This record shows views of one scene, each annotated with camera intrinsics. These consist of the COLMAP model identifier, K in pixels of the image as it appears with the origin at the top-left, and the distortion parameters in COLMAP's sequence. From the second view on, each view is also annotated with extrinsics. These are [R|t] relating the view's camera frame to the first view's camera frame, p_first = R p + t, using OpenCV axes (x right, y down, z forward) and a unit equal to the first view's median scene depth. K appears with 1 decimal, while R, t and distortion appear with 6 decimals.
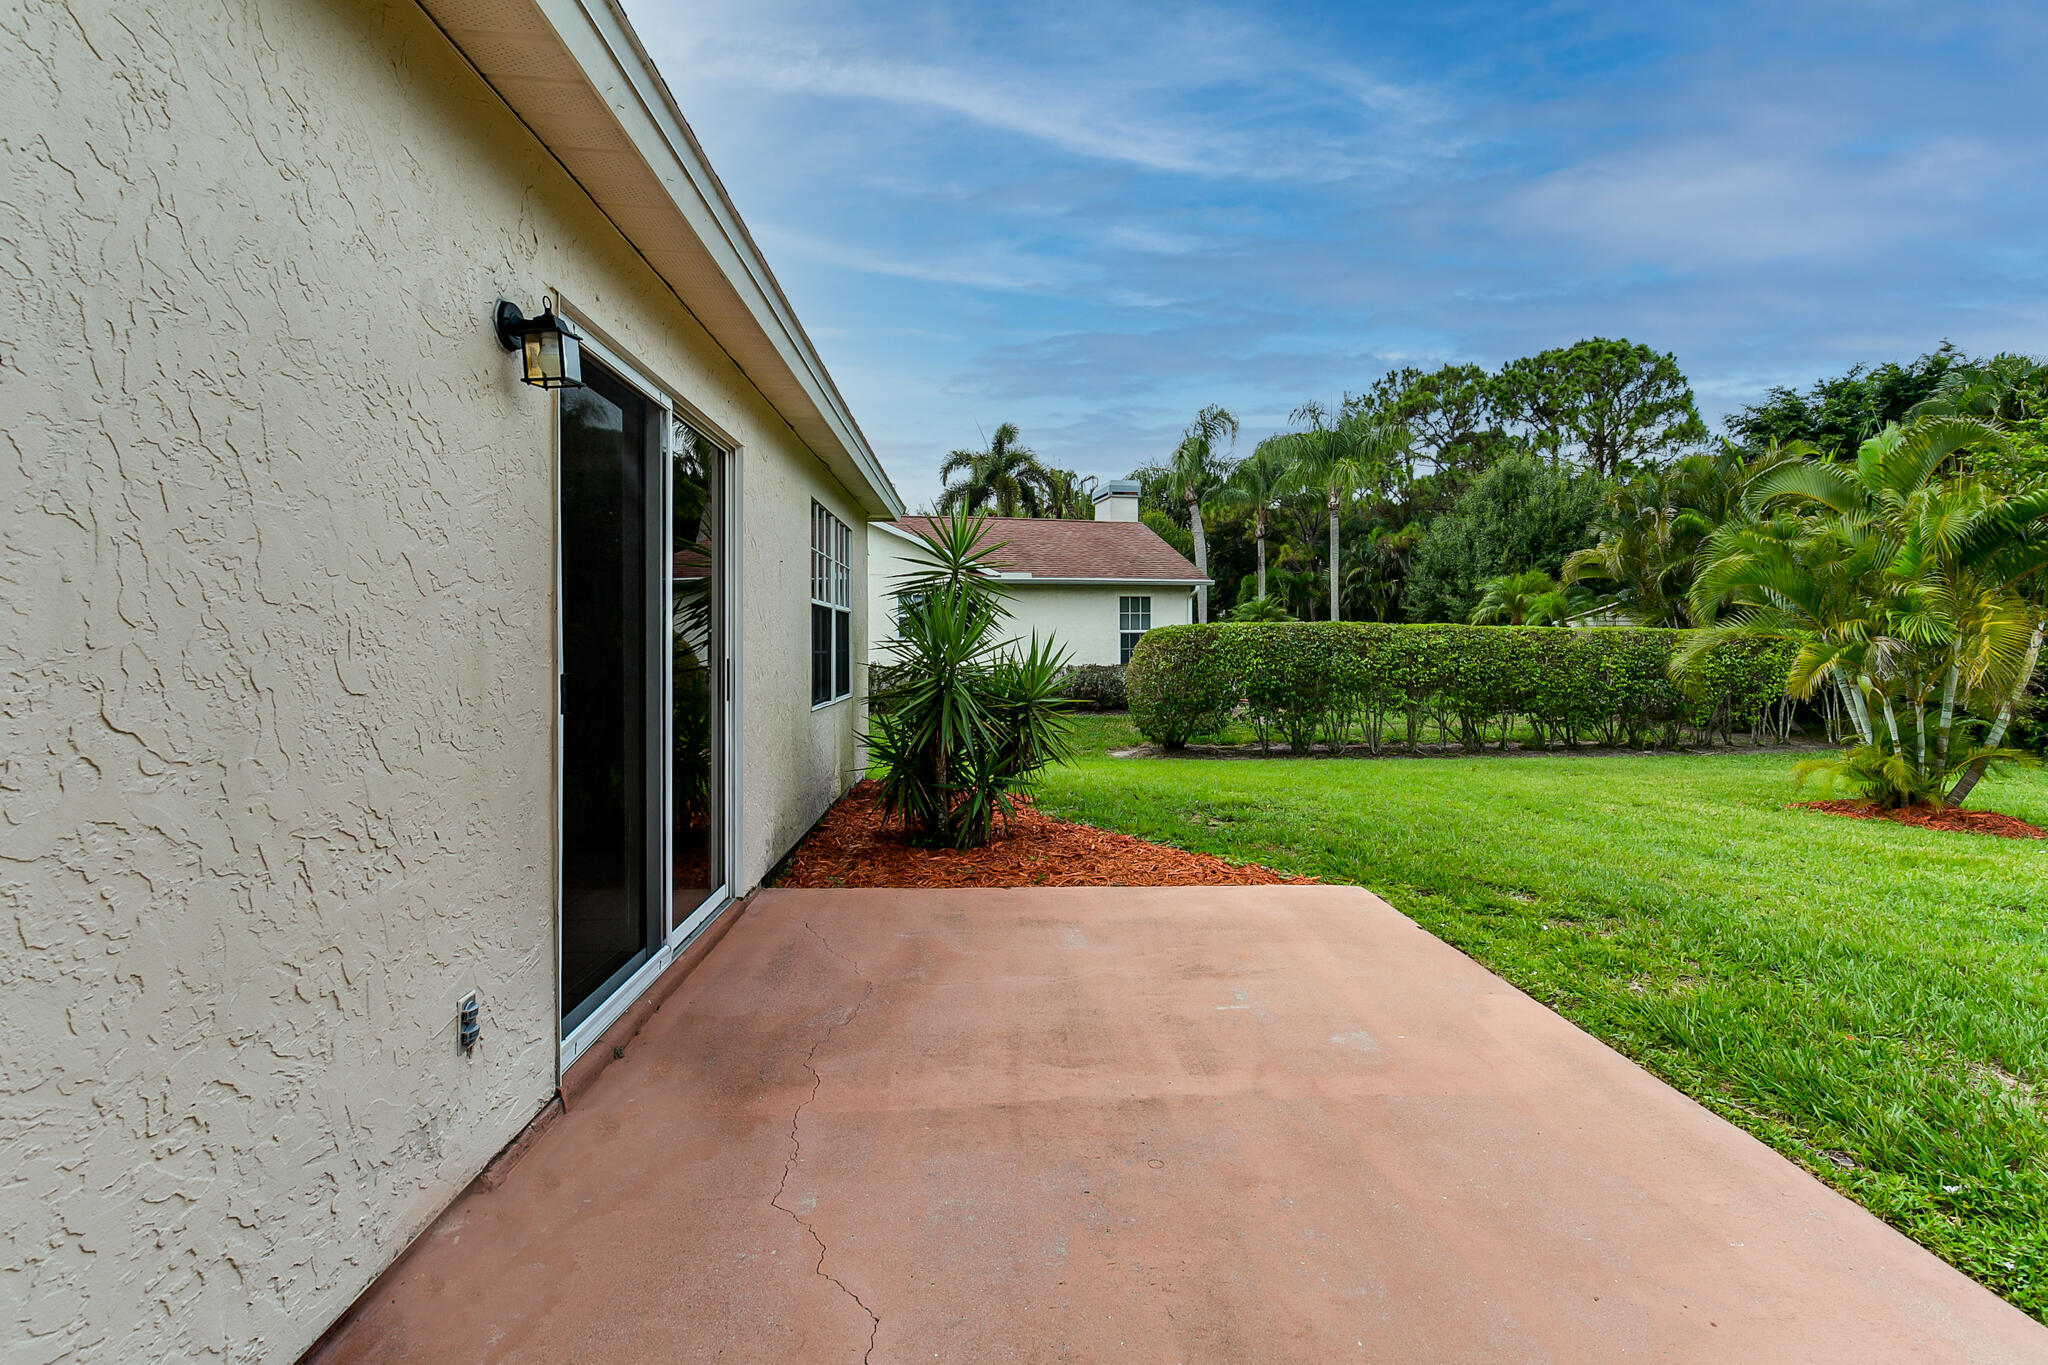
lens RADIAL K [[945.4, 0, 1040.1], [0, 945.4, 634.4], [0, 0, 1]] dist [-0.009156, 0.002538]
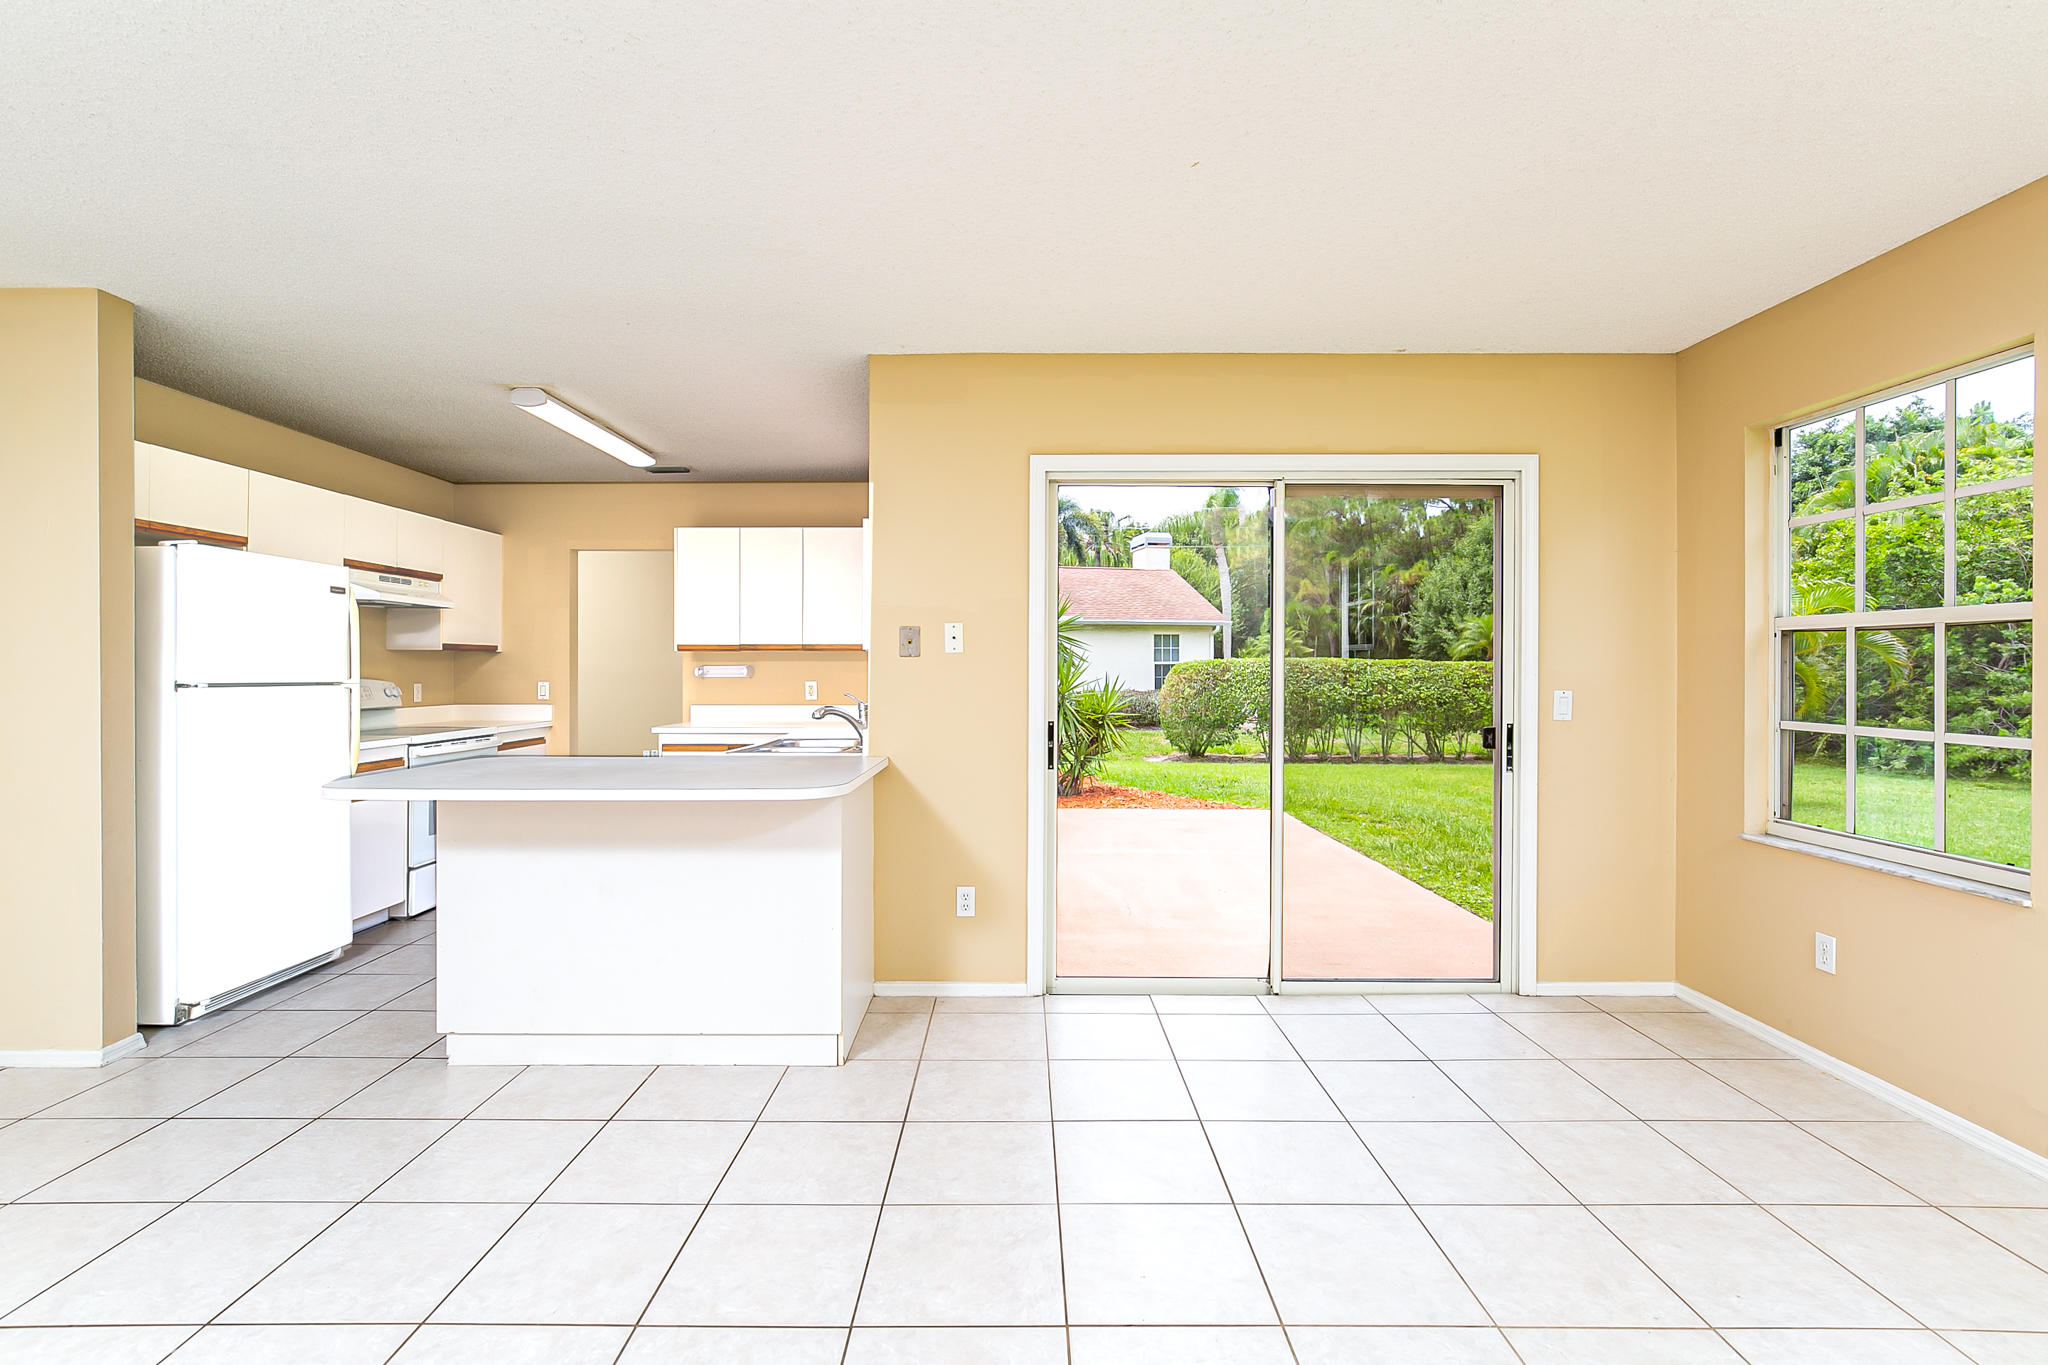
lens RADIAL K [[945.4, 0, 1025.4], [0, 945.4, 670.0], [0, 0, 1]] dist [-0.009156, 0.002538]
pose [[0.998790, 0.003688, -0.049035, -0.018962], [-0.002992, 0.999894, 0.014264, -0.009478], [0.049082, -0.014100, 0.998695, -0.199534]]
